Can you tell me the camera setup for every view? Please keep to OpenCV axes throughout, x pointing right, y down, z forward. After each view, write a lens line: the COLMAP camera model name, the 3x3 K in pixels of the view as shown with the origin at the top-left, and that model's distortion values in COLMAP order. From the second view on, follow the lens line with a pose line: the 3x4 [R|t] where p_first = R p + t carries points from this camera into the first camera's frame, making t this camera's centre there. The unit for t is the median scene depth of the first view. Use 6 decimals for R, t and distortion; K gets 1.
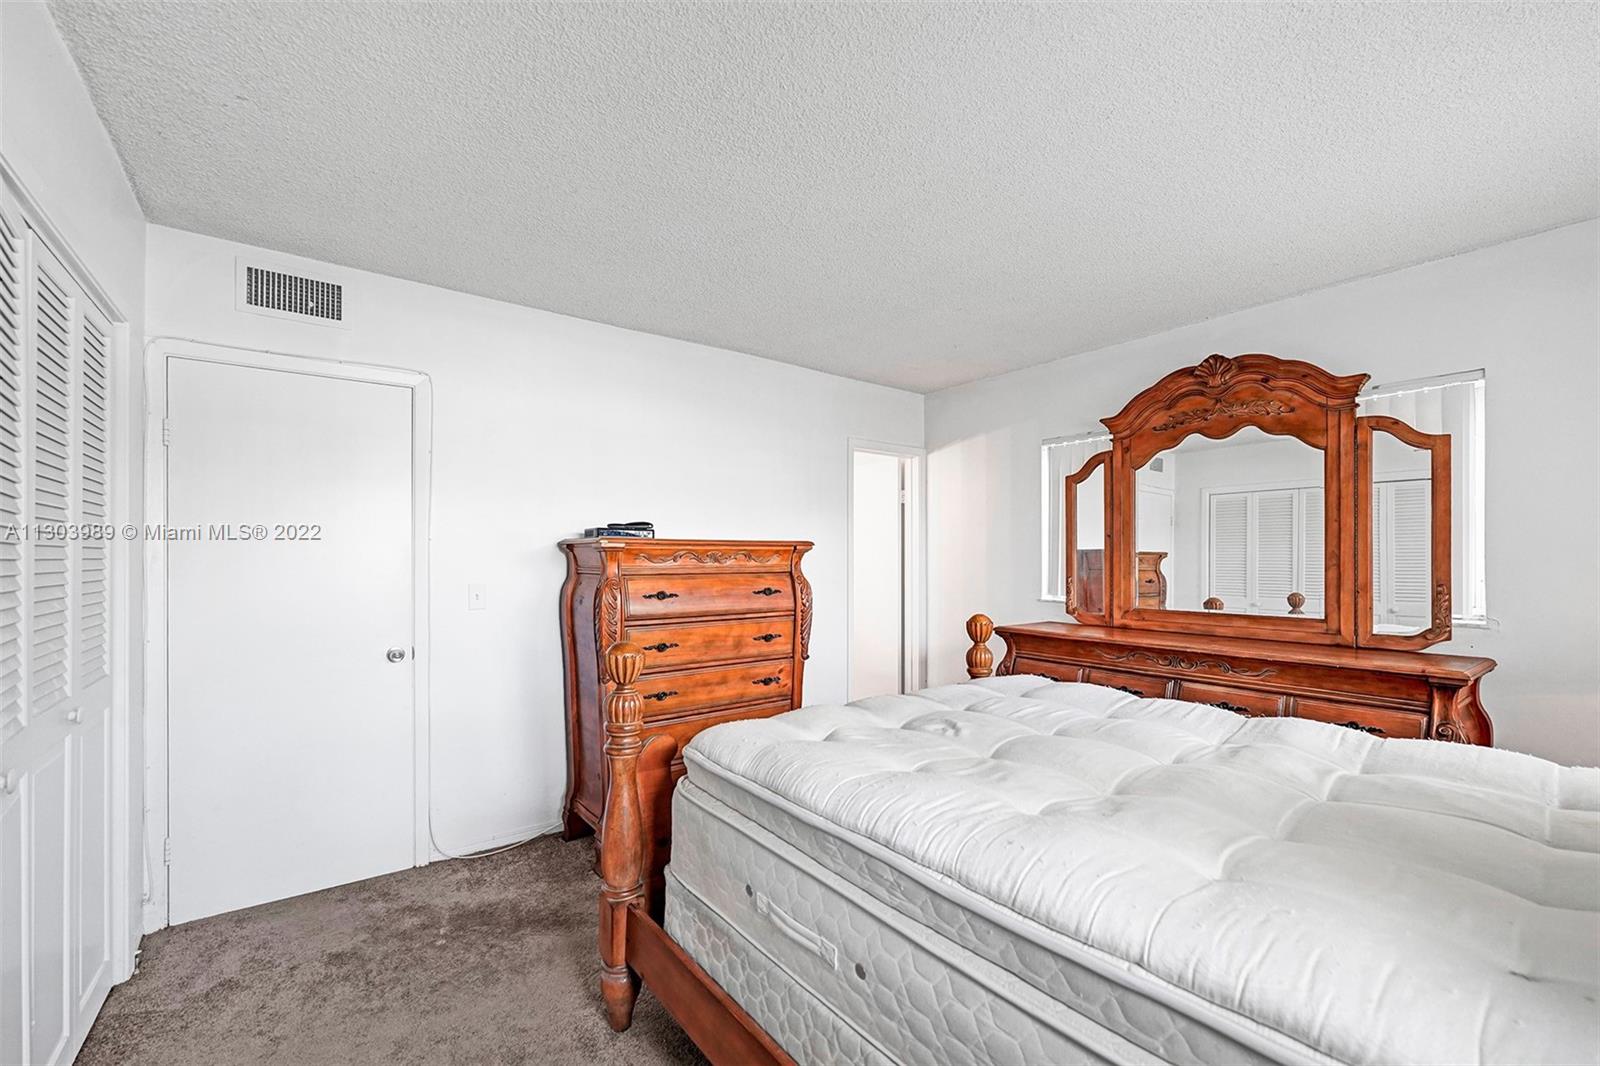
lens RADIAL K [[667.0, 0, 802.1], [0, 667.0, 547.2], [0, 0, 1]] dist [0.002764, 0.000101]
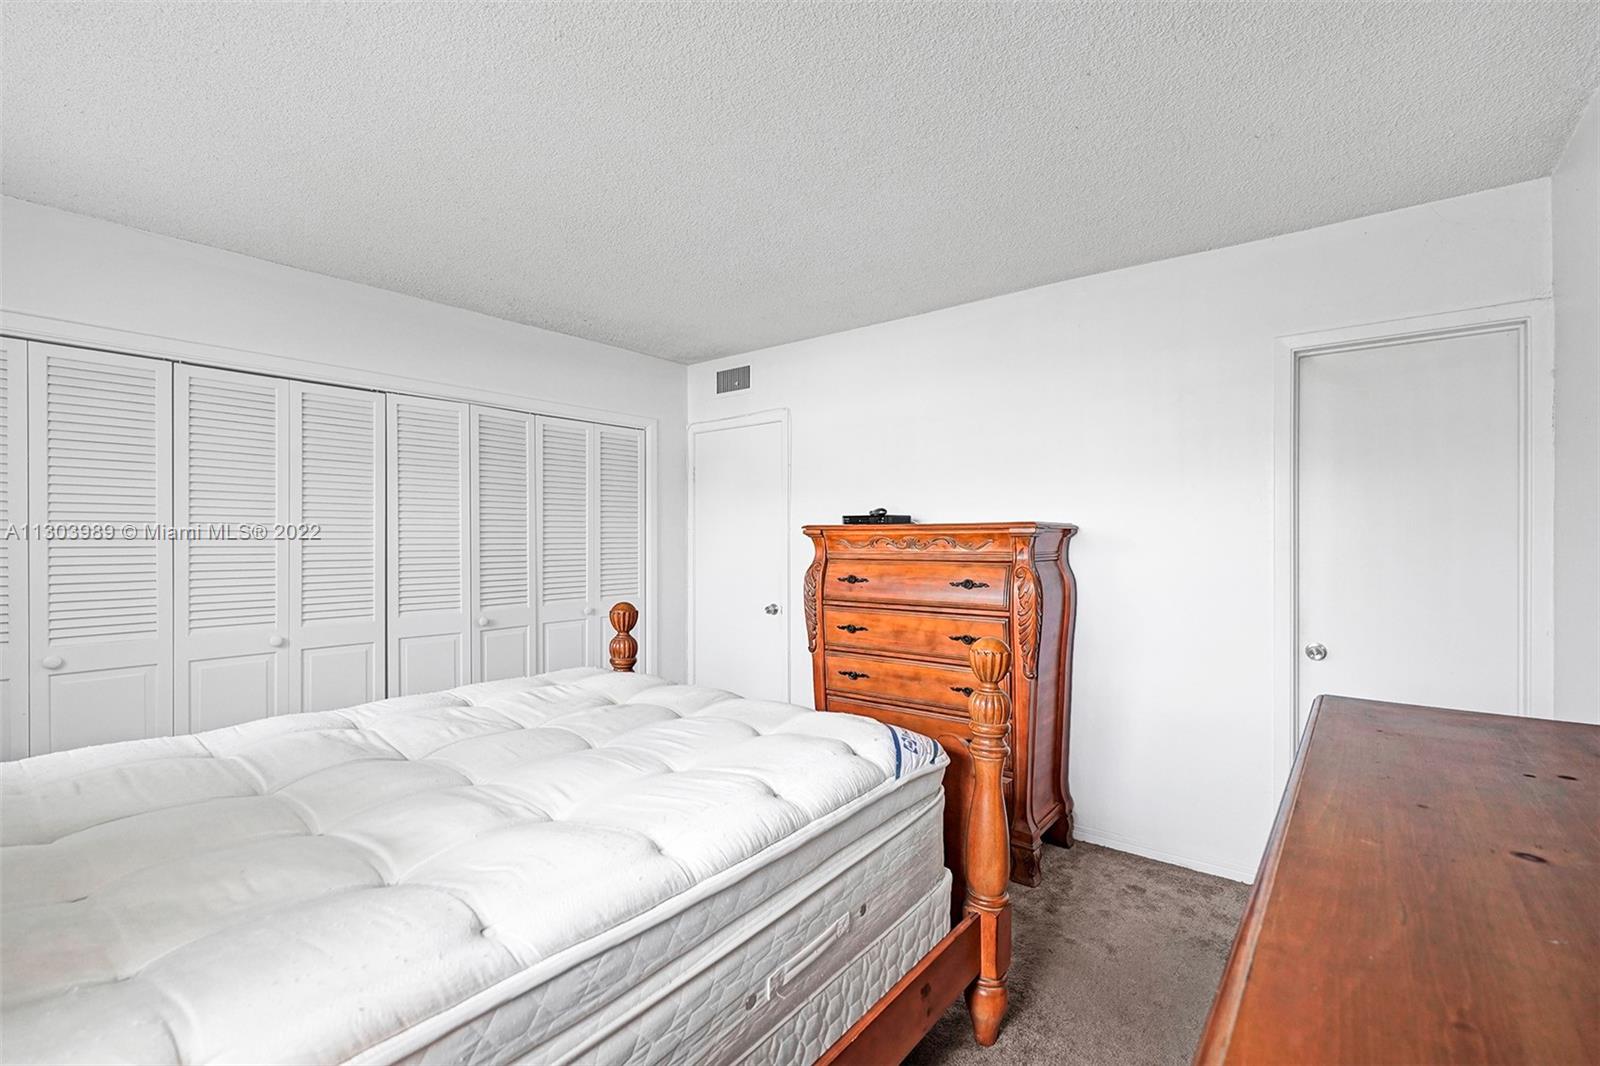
lens RADIAL K [[697.8, 0, 803.1], [0, 697.8, 537.3], [0, 0, 1]] dist [-0.000182, -0.000023]
pose [[0.260433, -0.005913, -0.965474, 0.765716], [0.009787, 0.999946, -0.003485, 0.009474], [0.965442, -0.008542, 0.260477, 0.599331]]
